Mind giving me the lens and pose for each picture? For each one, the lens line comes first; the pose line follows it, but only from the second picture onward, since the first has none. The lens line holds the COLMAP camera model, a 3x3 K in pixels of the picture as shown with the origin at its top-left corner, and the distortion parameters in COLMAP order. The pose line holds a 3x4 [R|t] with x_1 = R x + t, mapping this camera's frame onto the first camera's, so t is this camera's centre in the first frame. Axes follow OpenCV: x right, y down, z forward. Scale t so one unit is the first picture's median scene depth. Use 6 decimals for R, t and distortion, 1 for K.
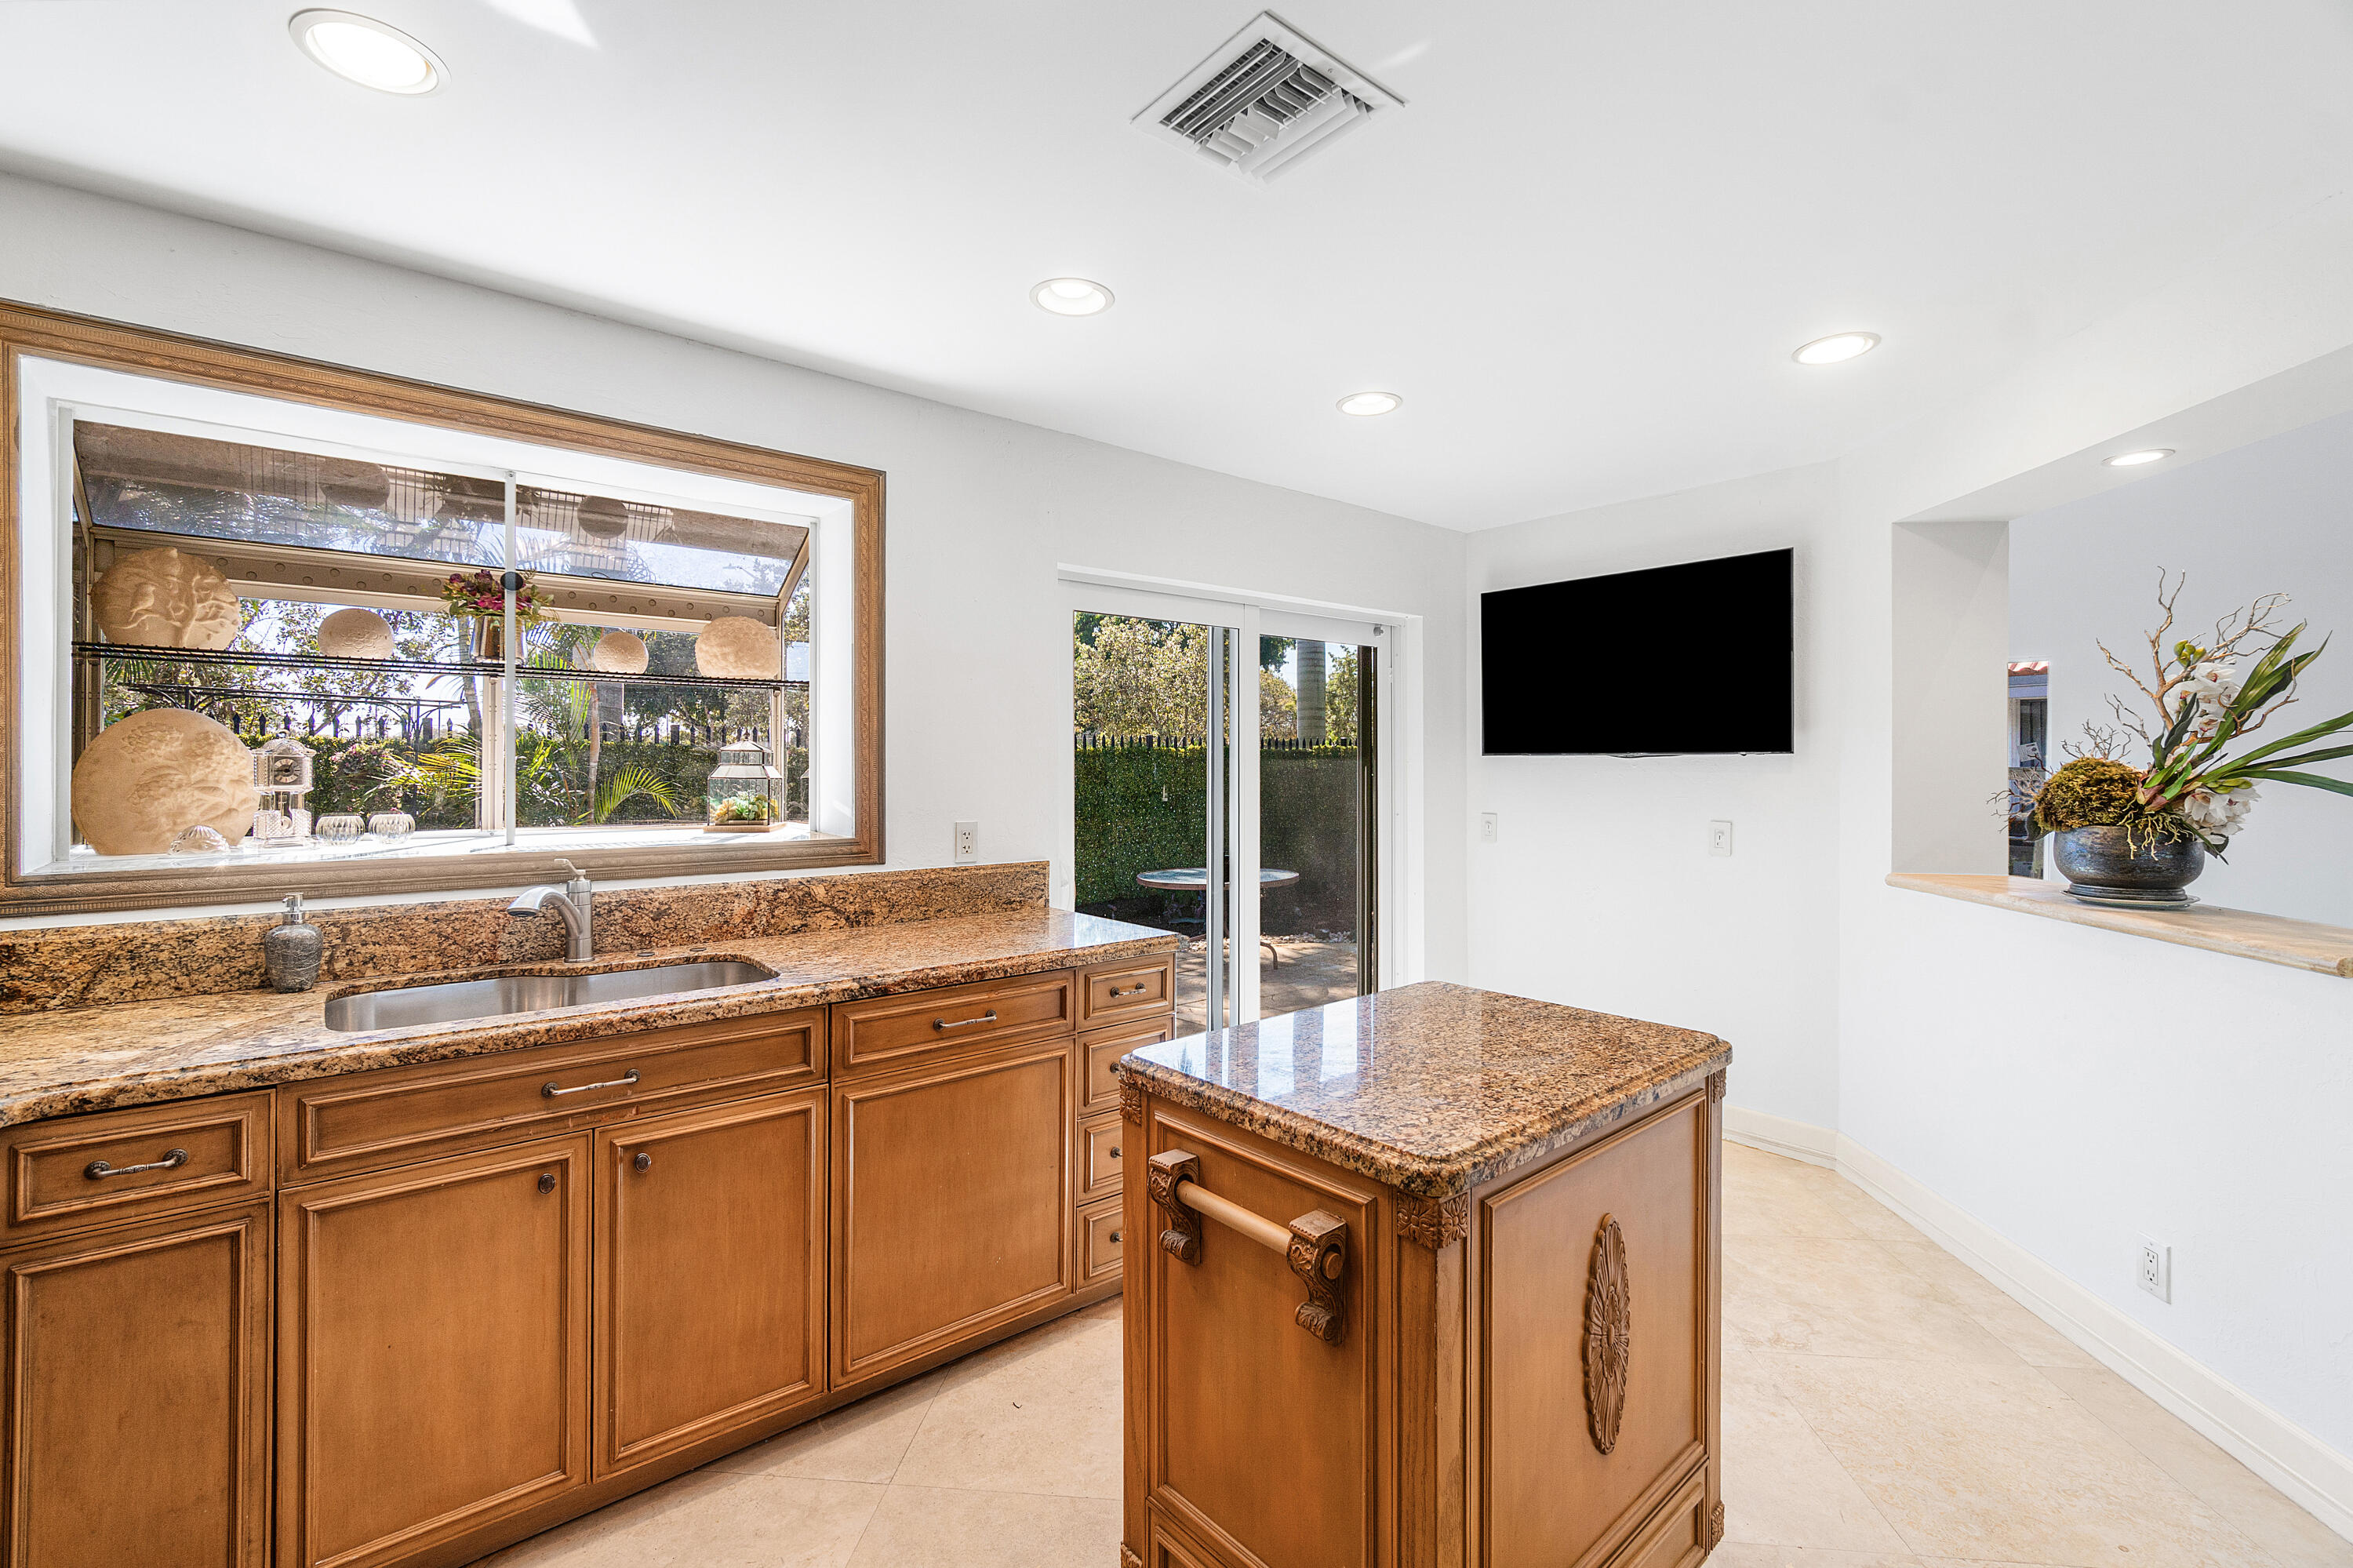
lens RADIAL K [[1024.9, 0, 1174.4], [0, 1024.9, 759.1], [0, 0, 1]] dist [-0.017710, 0.006775]
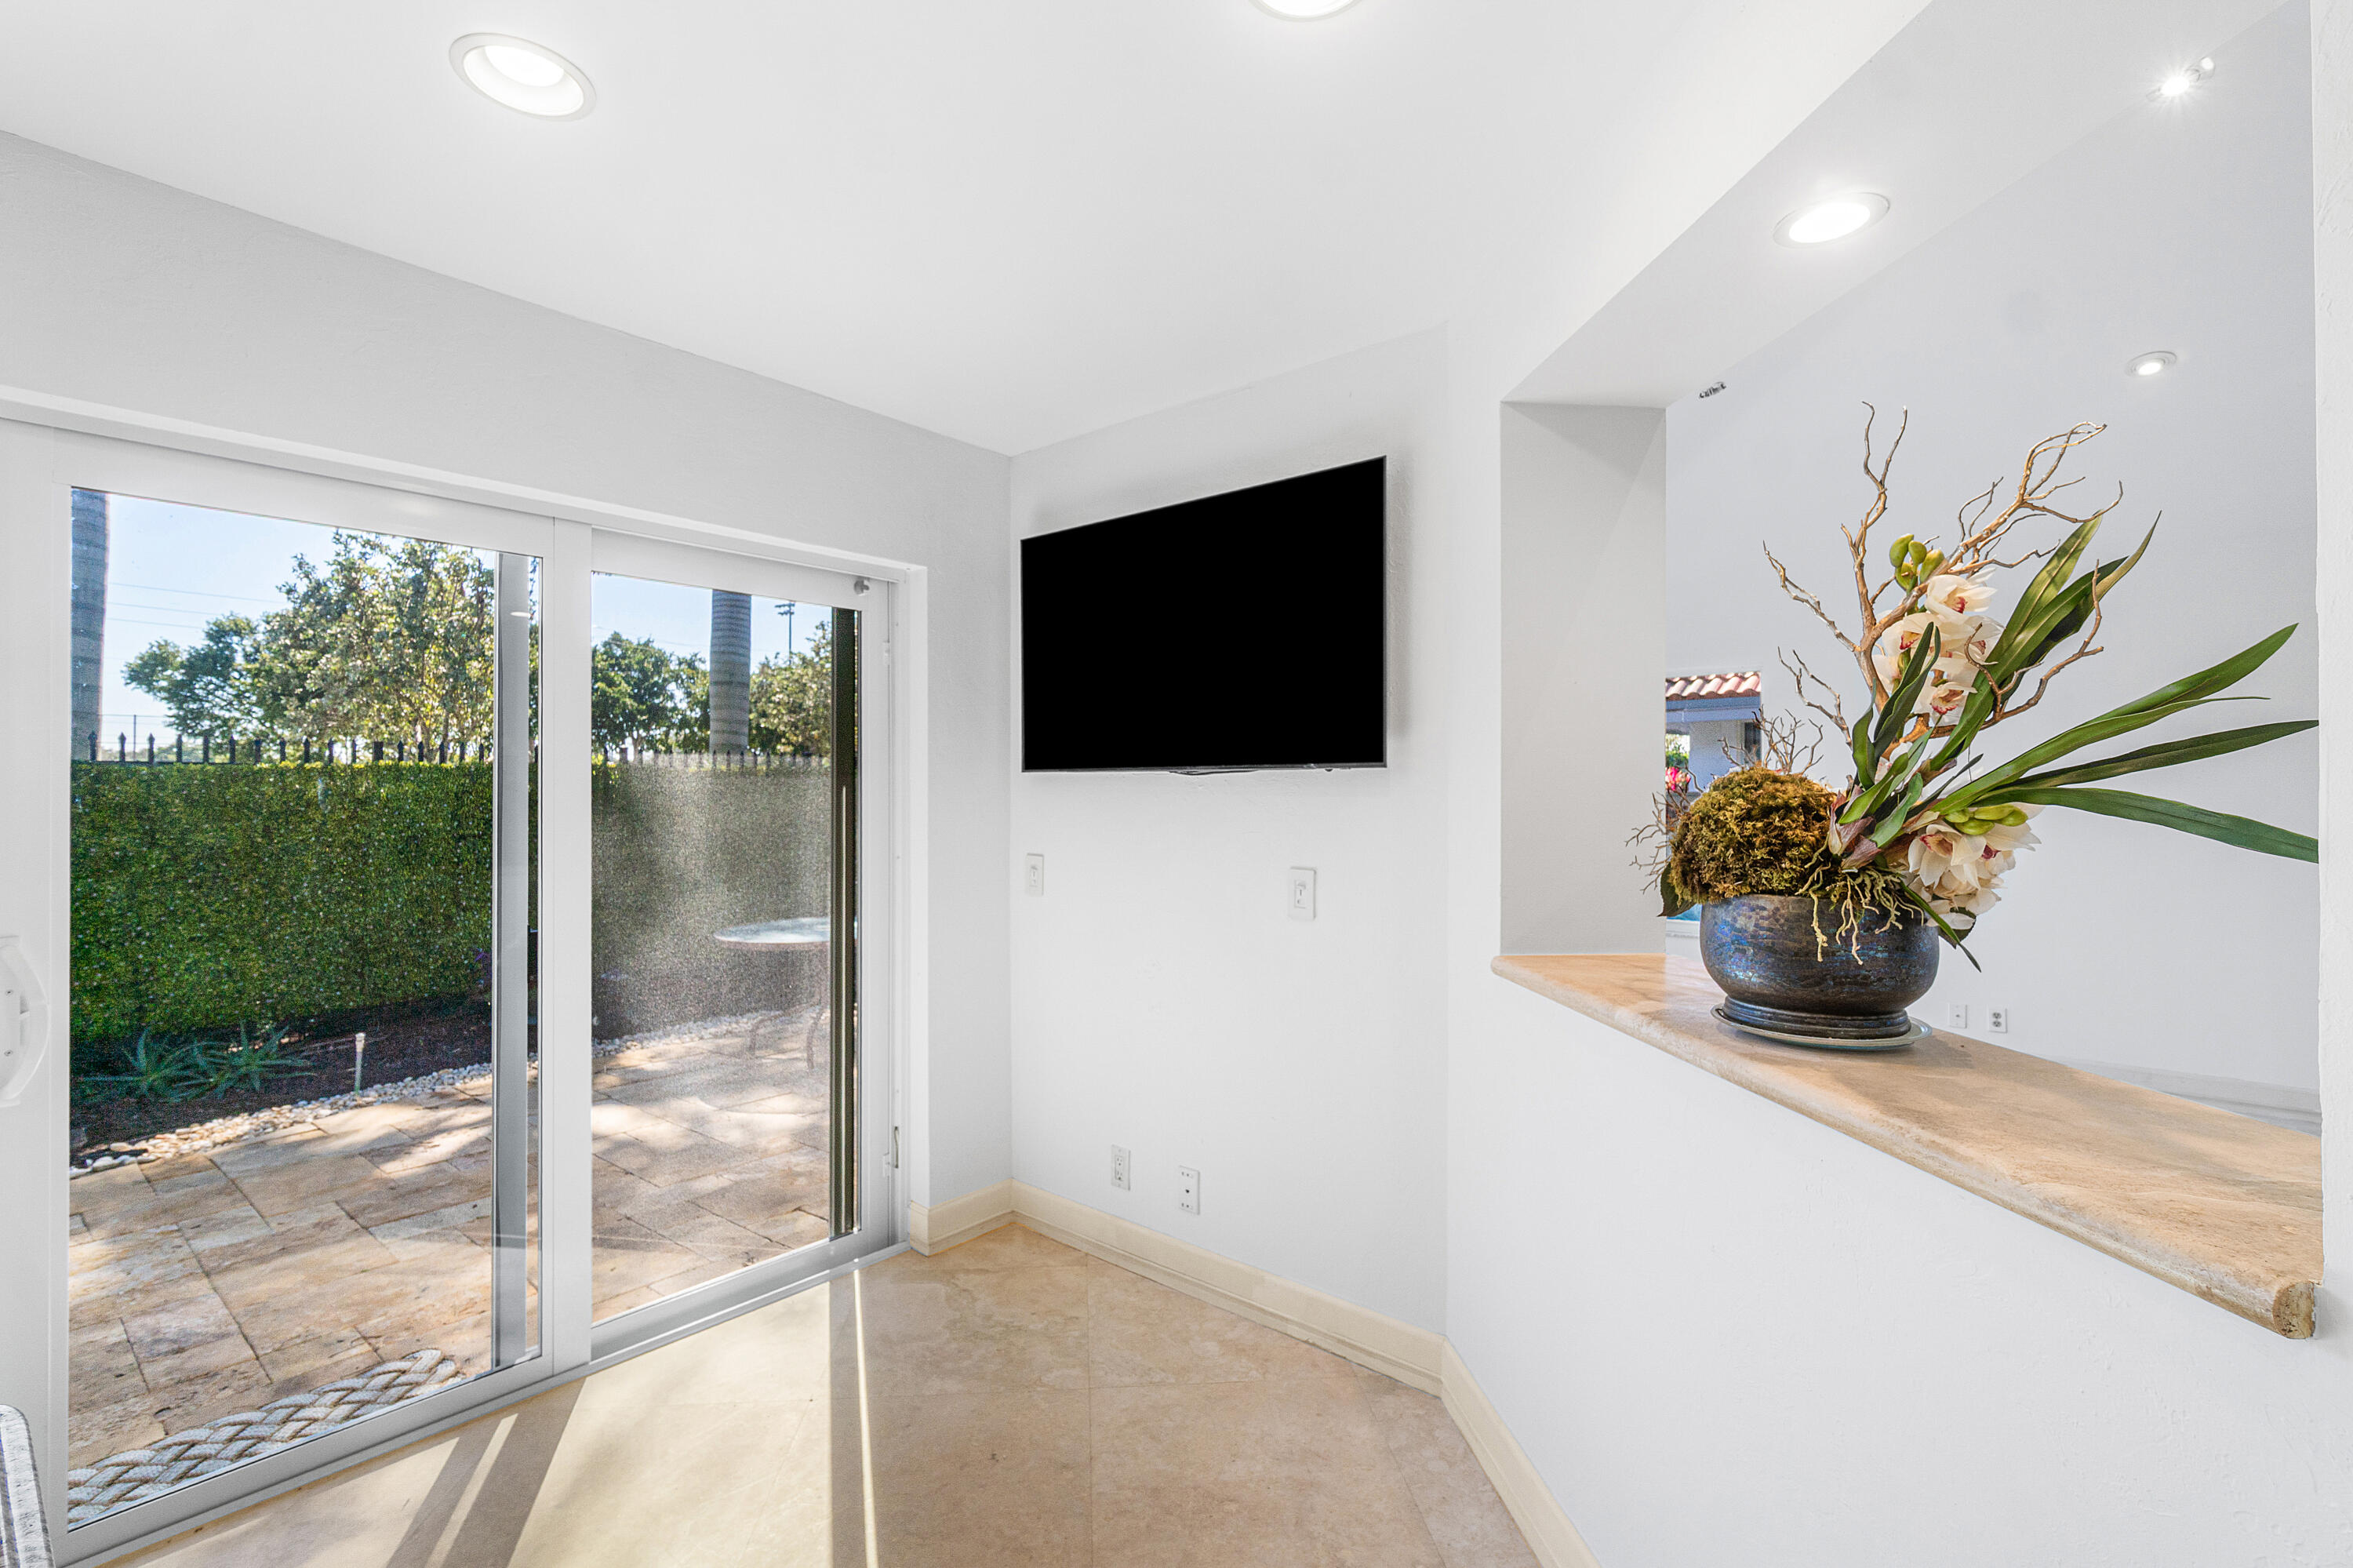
lens RADIAL K [[1024.9, 0, 1174.4], [0, 1024.9, 759.1], [0, 0, 1]] dist [-0.017710, 0.006775]
pose [[0.986148, 0.016400, 0.165053, 0.536085], [-0.011845, 0.999522, -0.028544, 0.014671], [-0.165442, 0.026194, 0.985872, 0.544366]]
